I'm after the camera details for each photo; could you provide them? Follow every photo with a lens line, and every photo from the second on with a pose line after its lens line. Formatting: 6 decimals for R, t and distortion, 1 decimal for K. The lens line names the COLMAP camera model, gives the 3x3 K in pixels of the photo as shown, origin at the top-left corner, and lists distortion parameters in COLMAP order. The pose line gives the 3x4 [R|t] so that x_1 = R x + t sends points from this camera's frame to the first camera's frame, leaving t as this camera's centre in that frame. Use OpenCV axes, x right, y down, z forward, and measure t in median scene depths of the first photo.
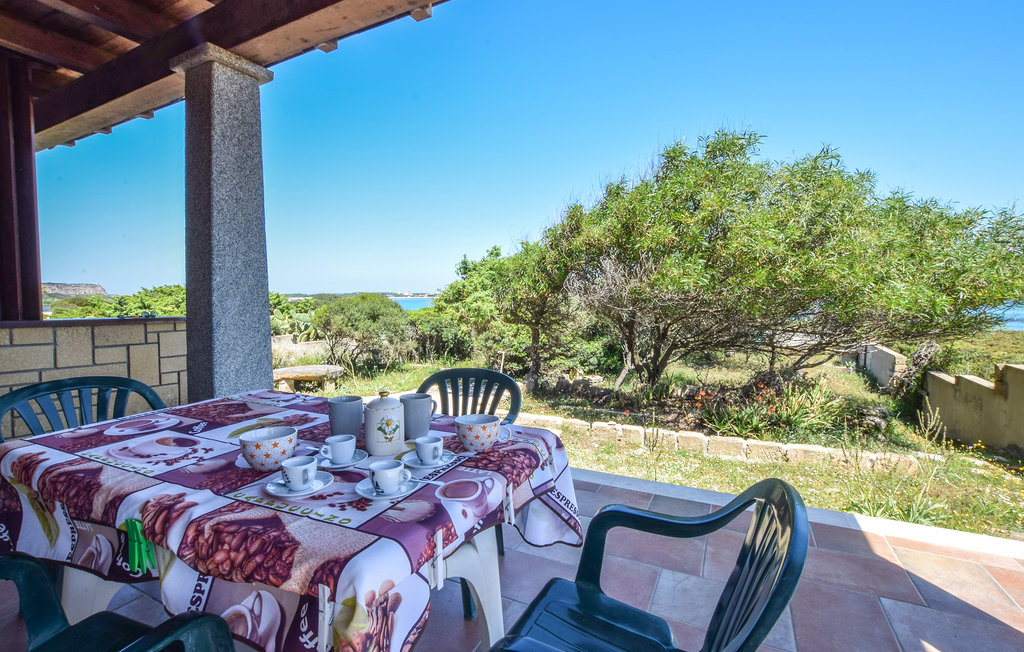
lens RADIAL K [[457.3, 0, 512.0], [0, 457.3, 326.0], [0, 0, 1]] dist [-0.036187, 0.000343]
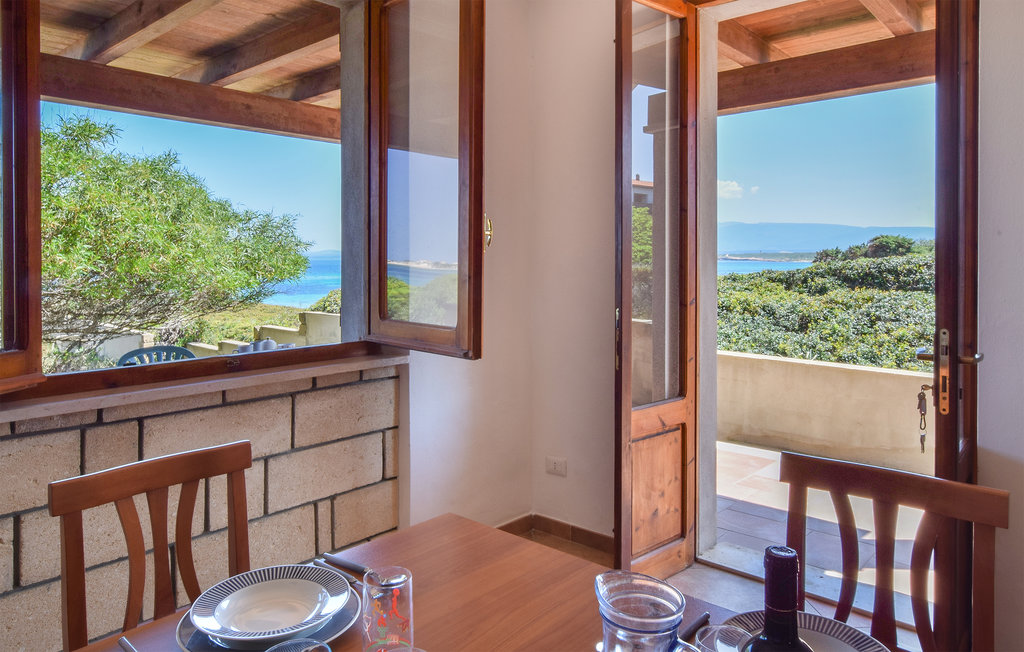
lens RADIAL K [[683.6, 0, 511.8], [0, 683.6, 270.2], [0, 0, 1]] dist [0.008385, 0.004908]
pose [[0.252095, -0.015008, 0.967586, -0.741372], [0.065053, 0.997881, -0.001471, -0.030410], [-0.965513, 0.063315, 0.252537, -0.259579]]
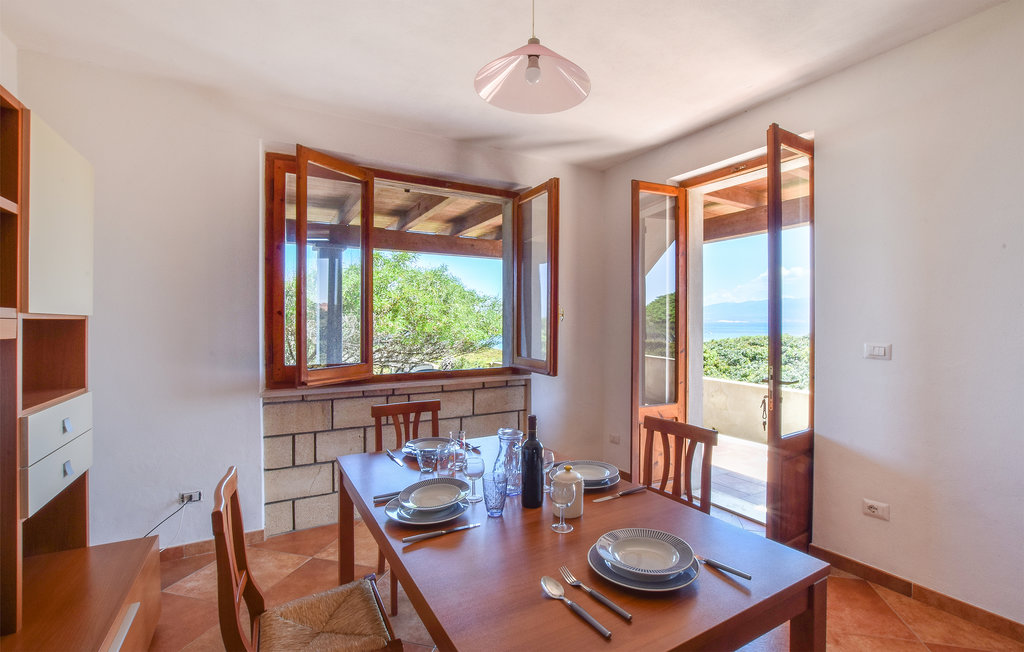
lens RADIAL K [[450.8, 0, 525.2], [0, 450.8, 325.1], [0, 0, 1]] dist [0.000237, 0.000086]
pose [[0.527463, -0.005341, 0.849561, -0.842545], [0.057018, 0.997948, -0.029126, -0.028280], [-0.847662, 0.063803, 0.526685, -0.396961]]
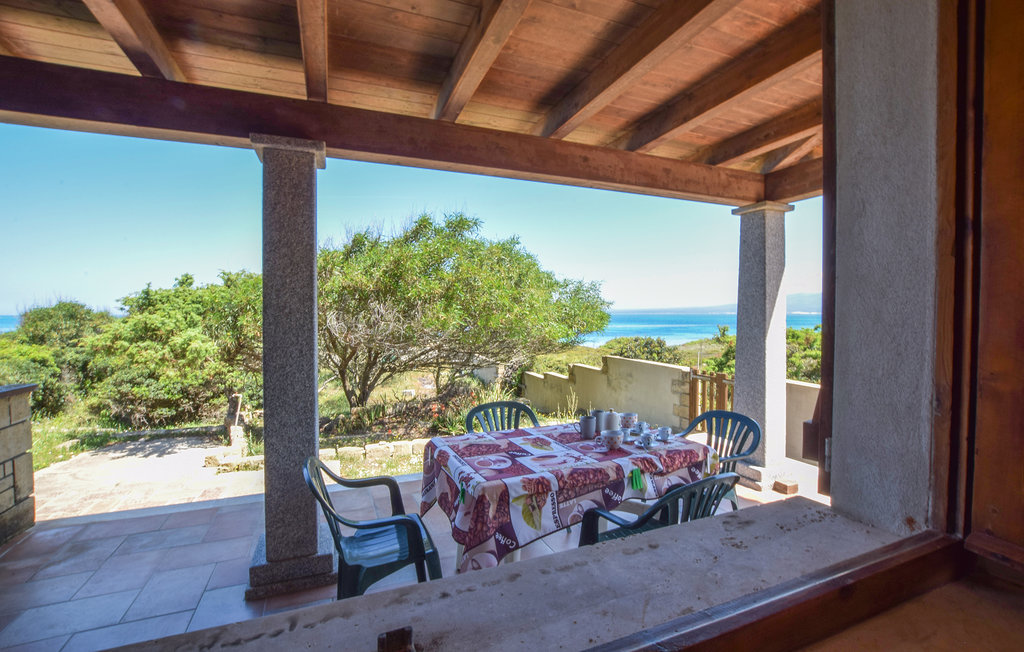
lens RADIAL K [[457.3, 0, 512.0], [0, 457.3, 326.0], [0, 0, 1]] dist [-0.036187, 0.000343]
pose [[0.661982, -0.020418, 0.749242, -0.472299], [0.051533, 0.998503, -0.018320, -0.051997], [-0.747746, 0.050738, 0.662043, -0.030791]]
